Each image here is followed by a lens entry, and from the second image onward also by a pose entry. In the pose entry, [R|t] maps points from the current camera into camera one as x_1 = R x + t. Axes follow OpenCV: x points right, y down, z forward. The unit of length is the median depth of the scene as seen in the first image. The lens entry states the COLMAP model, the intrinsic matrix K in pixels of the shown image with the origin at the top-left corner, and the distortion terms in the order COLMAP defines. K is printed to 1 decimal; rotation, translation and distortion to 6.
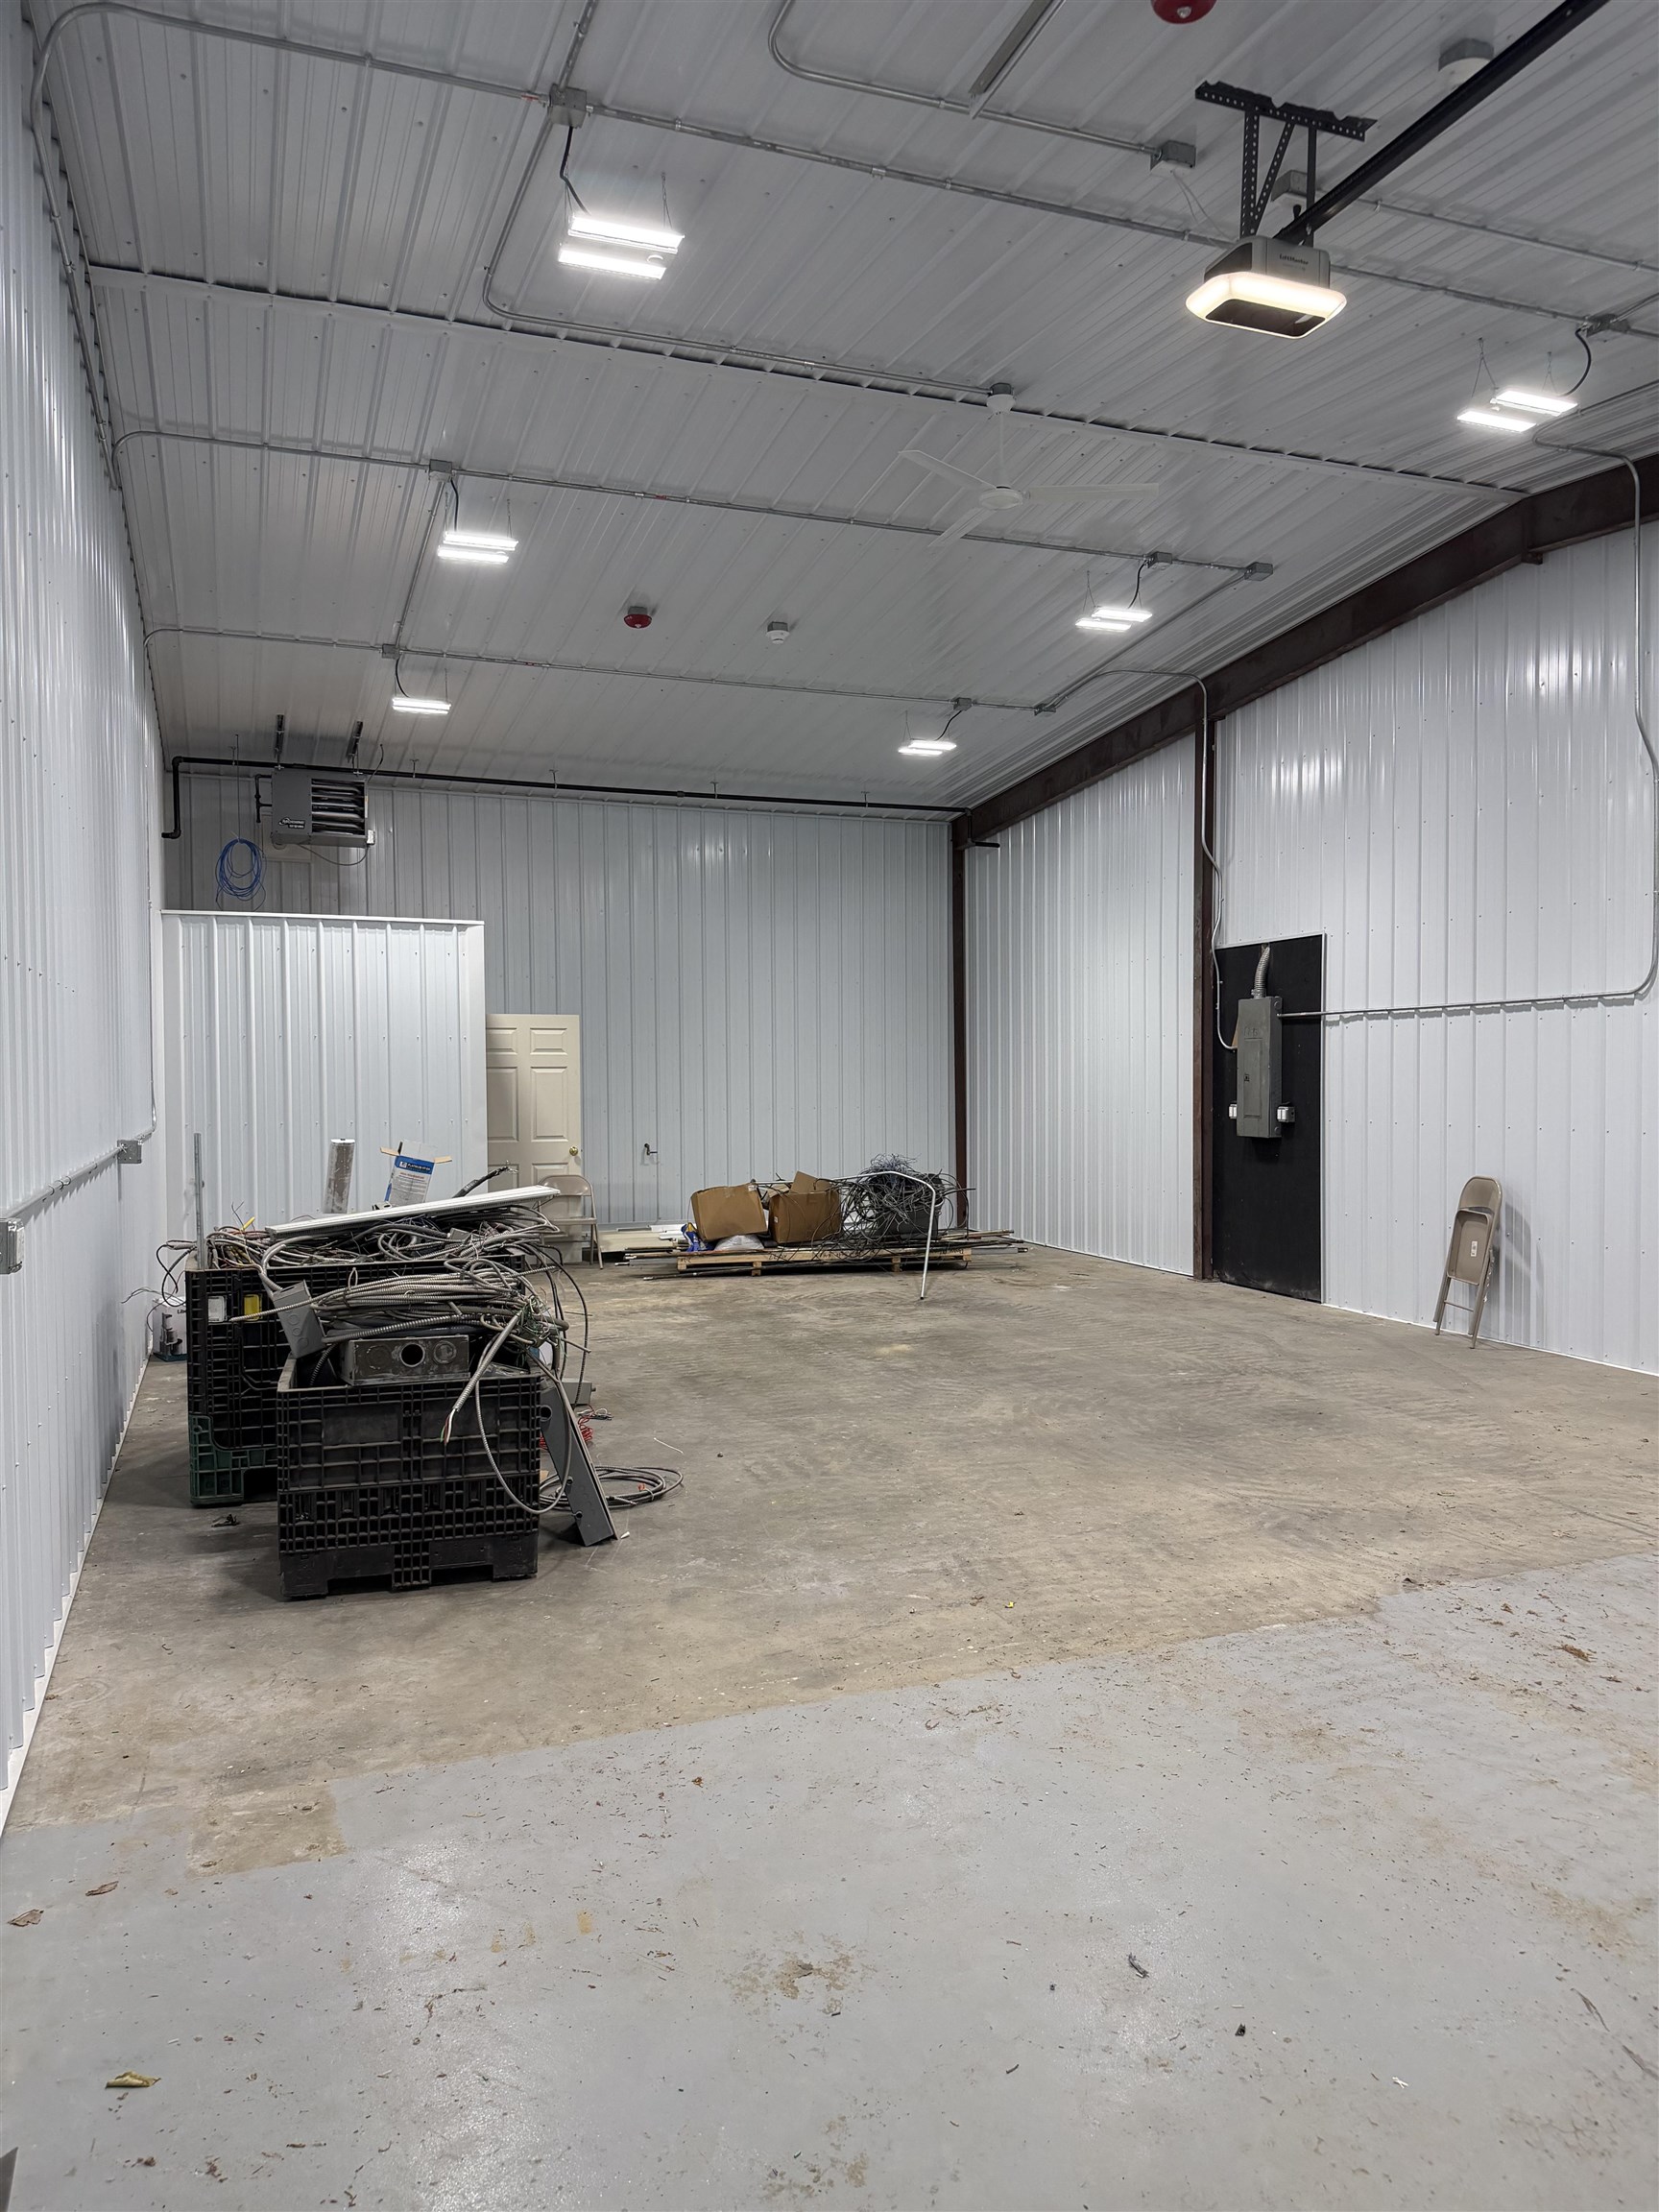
lens RADIAL K [[1557.4, 0, 829.5], [0, 1557.4, 1106.0], [0, 0, 1]] dist [-0.003307, -0.003782]
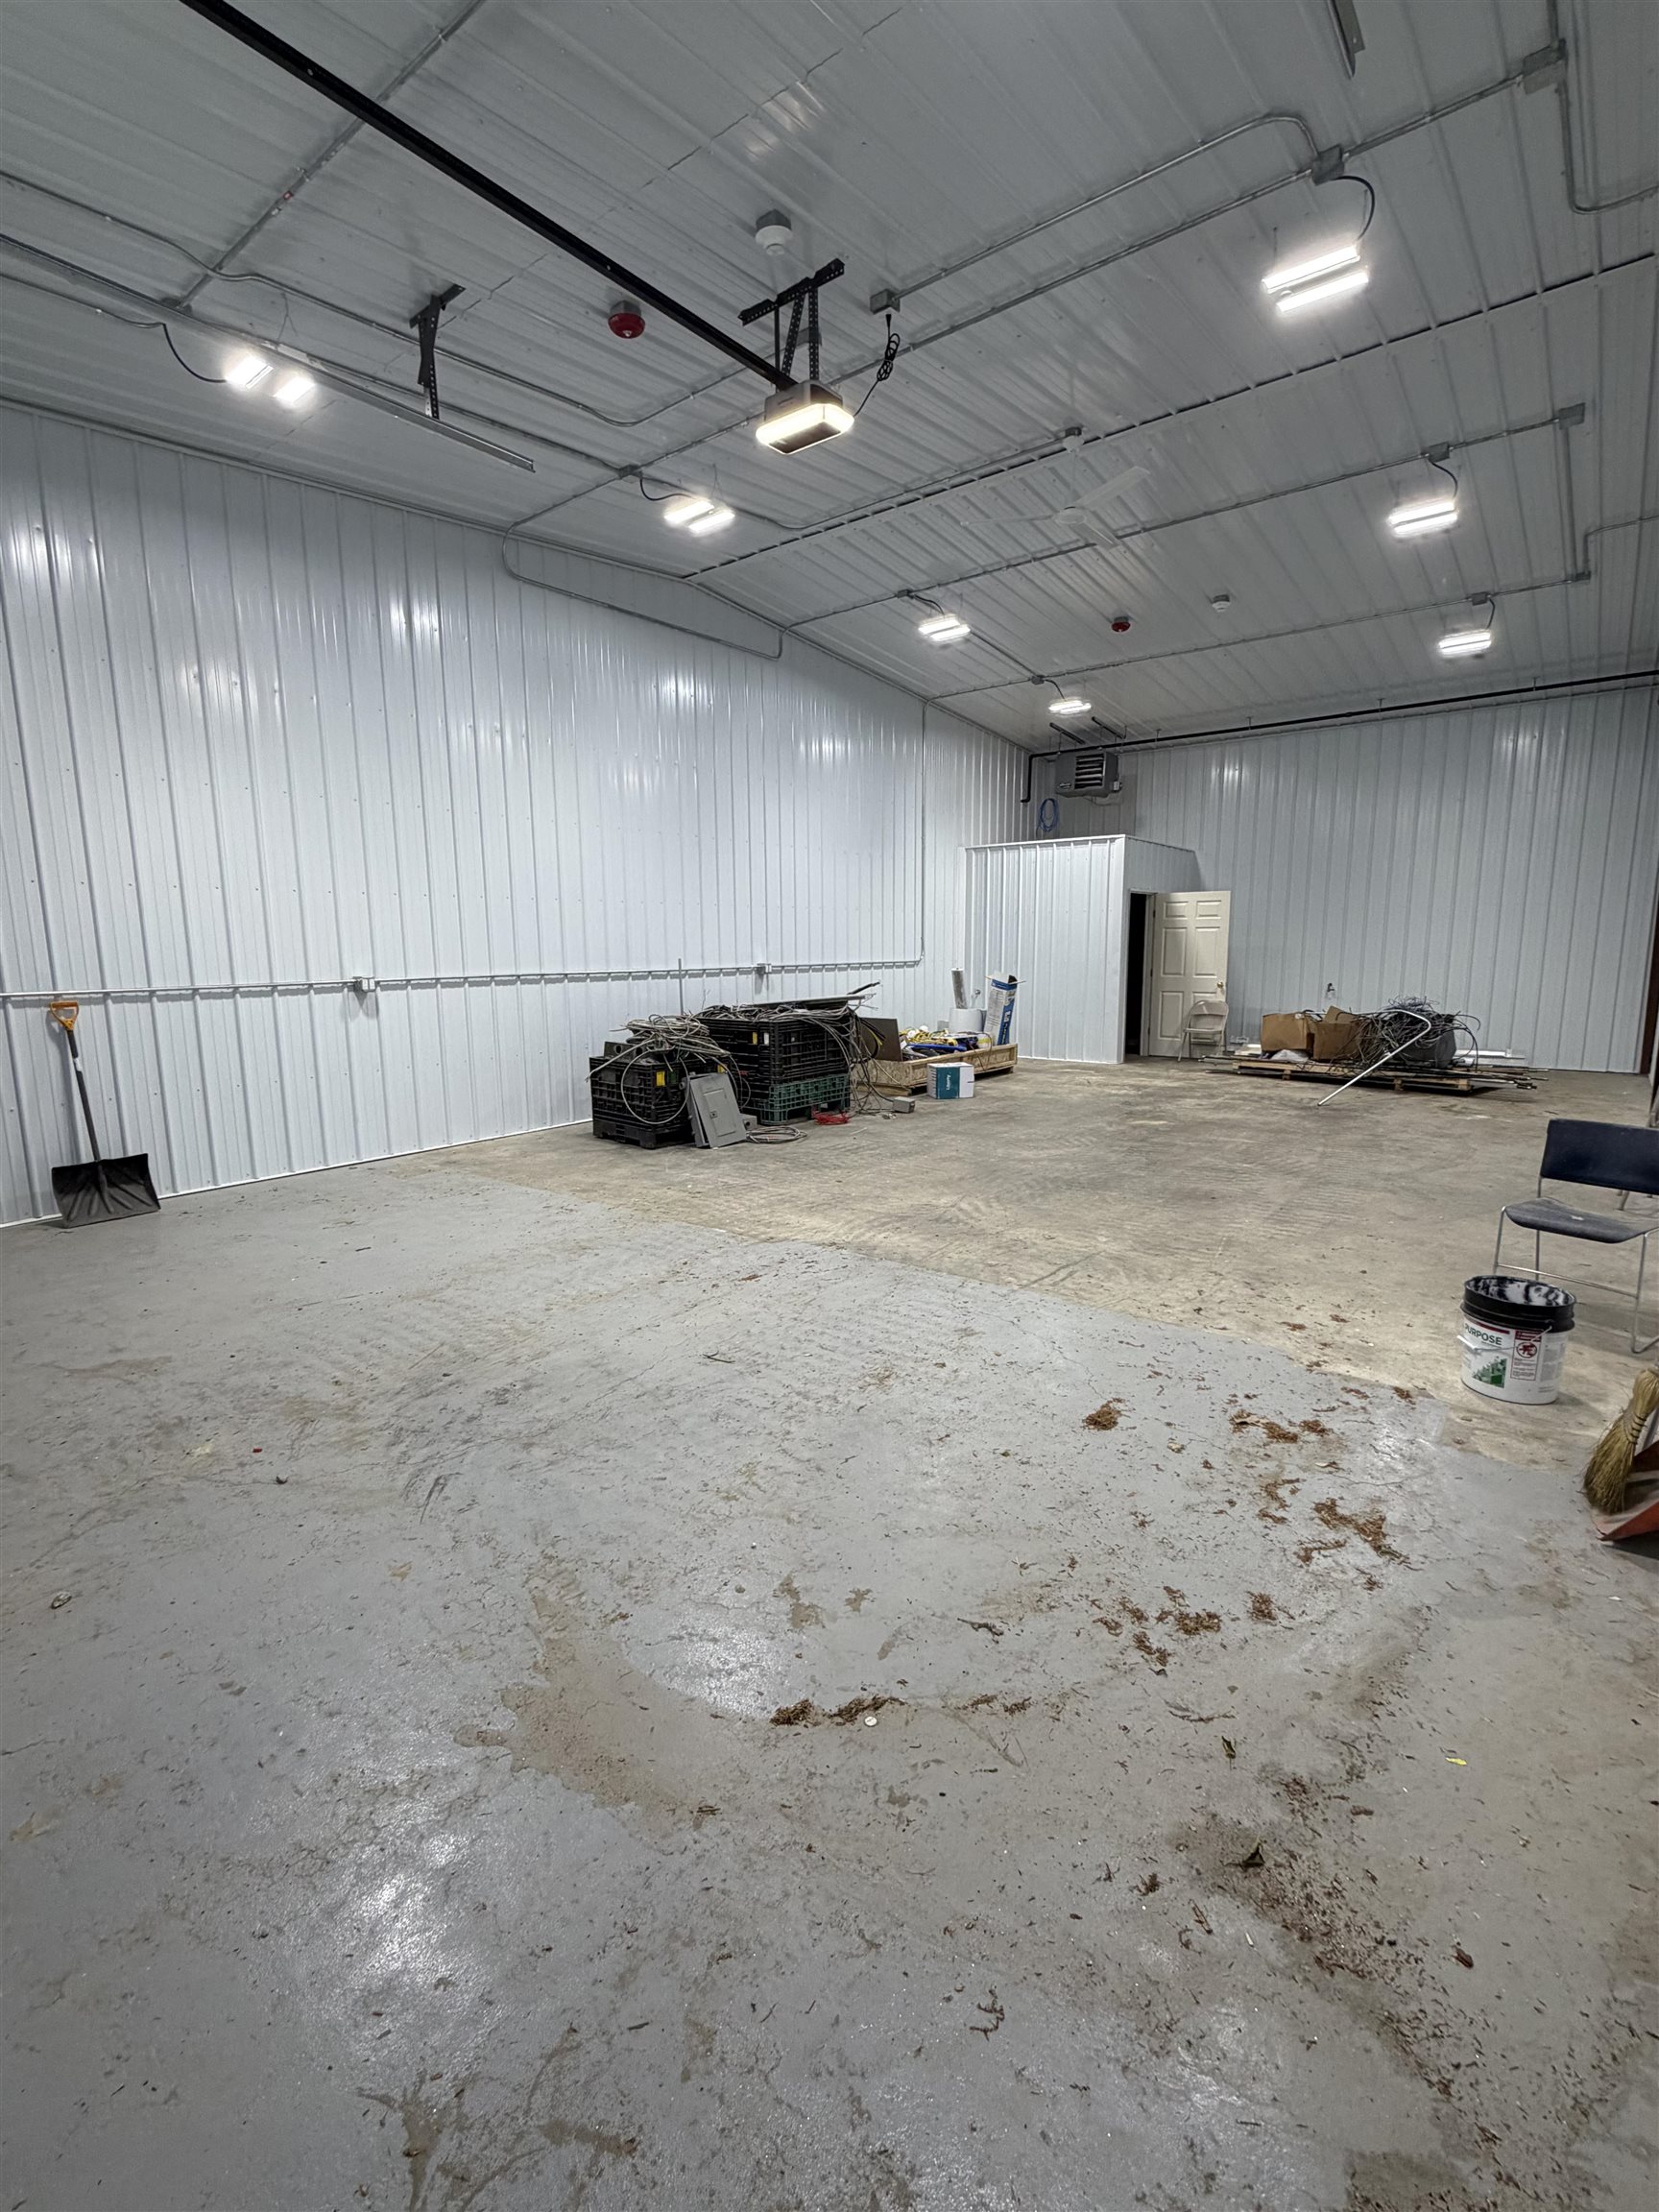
lens RADIAL K [[988.6, 0, 820.6], [0, 988.6, 1107.6], [0, 0, 1]] dist [0.002054, 0.000371]
pose [[0.518283, 0.150013, -0.841950, 0.489521], [-0.012945, 0.985759, 0.167667, -0.009190], [0.855111, -0.075999, 0.512844, 0.188259]]
